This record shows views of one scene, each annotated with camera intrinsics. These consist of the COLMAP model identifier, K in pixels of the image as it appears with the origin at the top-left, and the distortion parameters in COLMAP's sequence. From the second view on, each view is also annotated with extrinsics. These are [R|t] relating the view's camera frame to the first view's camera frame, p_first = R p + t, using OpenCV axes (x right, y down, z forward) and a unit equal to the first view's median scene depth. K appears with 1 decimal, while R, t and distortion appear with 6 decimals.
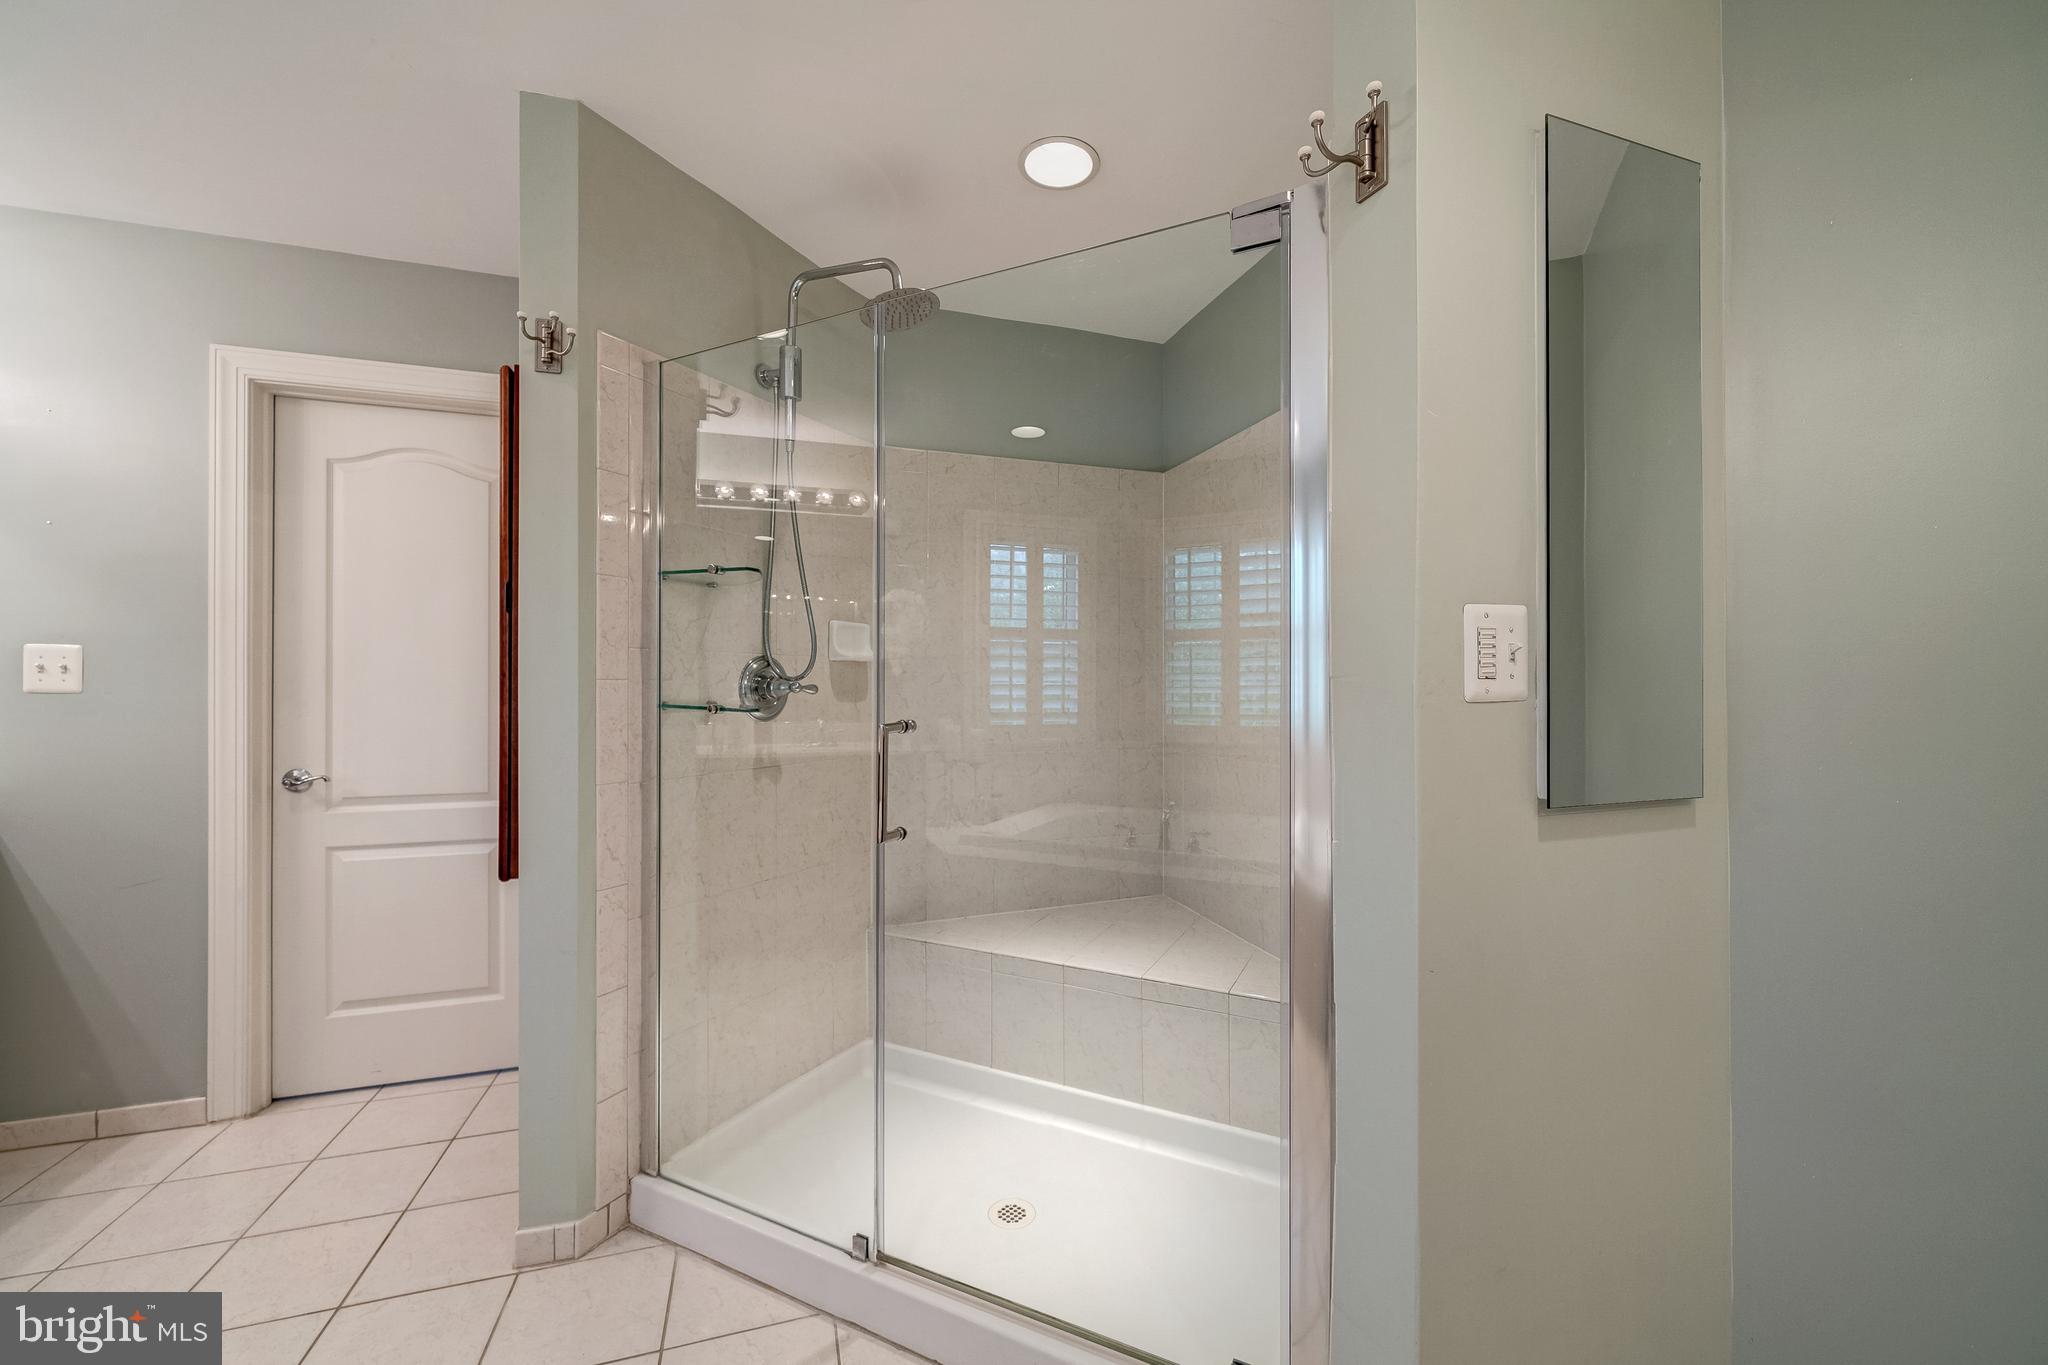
lens RADIAL K [[835.7, 0, 1024.0], [0, 835.7, 682.5], [0, 0, 1]] dist [0.000379, 0.000192]
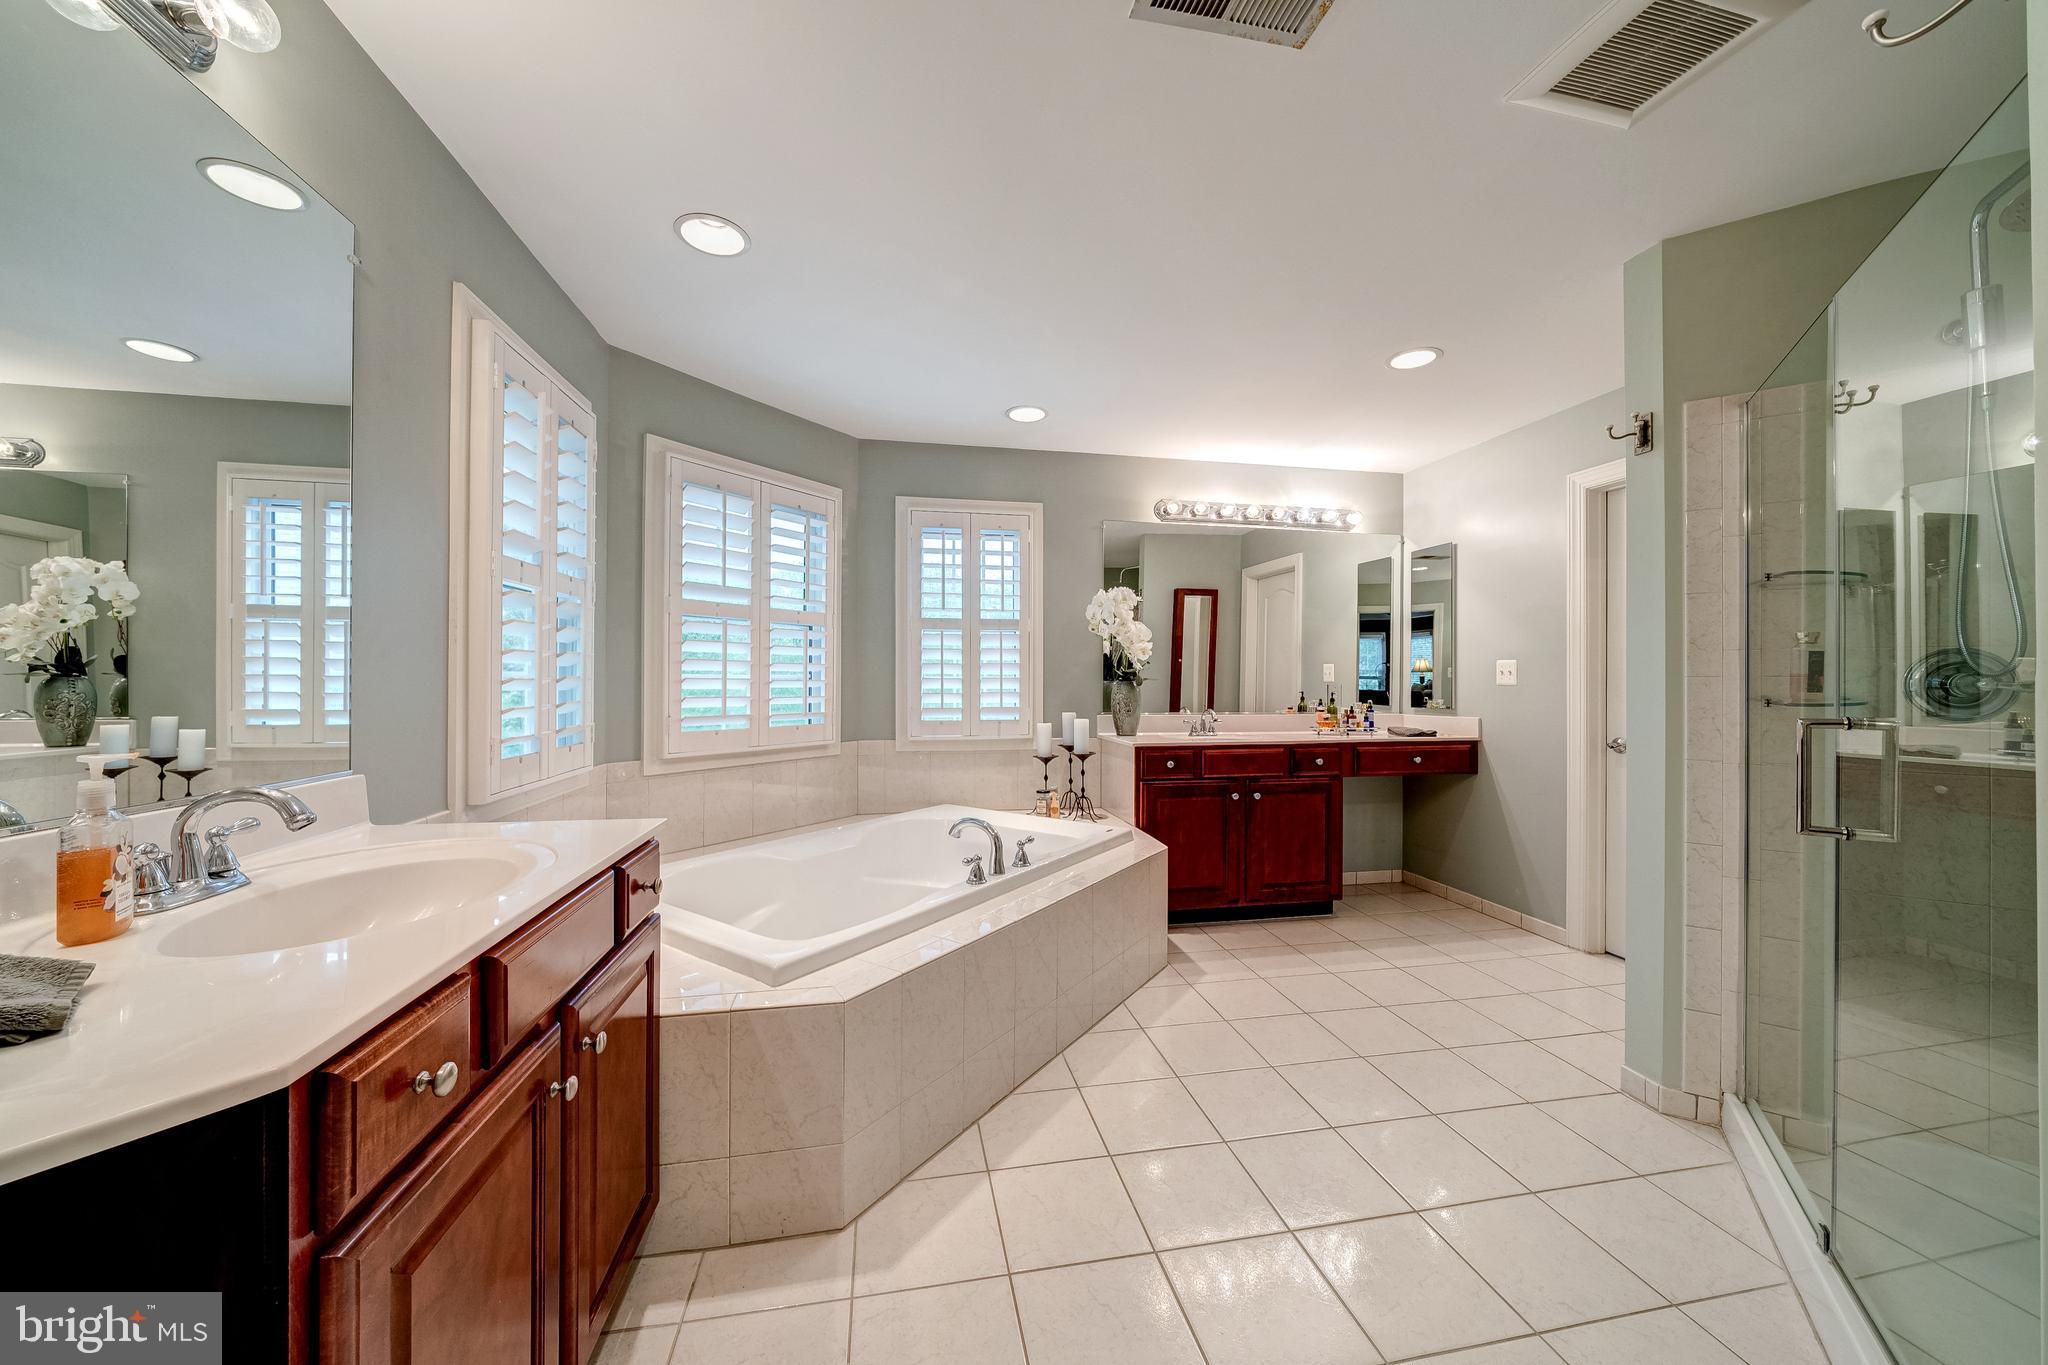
lens RADIAL K [[697.0, 0, 1028.5], [0, 697.0, 680.1], [0, 0, 1]] dist [-0.001078, -0.000104]
pose [[-0.114293, -0.001357, -0.993446, 0.542053], [-0.002249, 0.999997, -0.001107, 0.004257], [0.993444, 0.002108, -0.114296, 0.100849]]
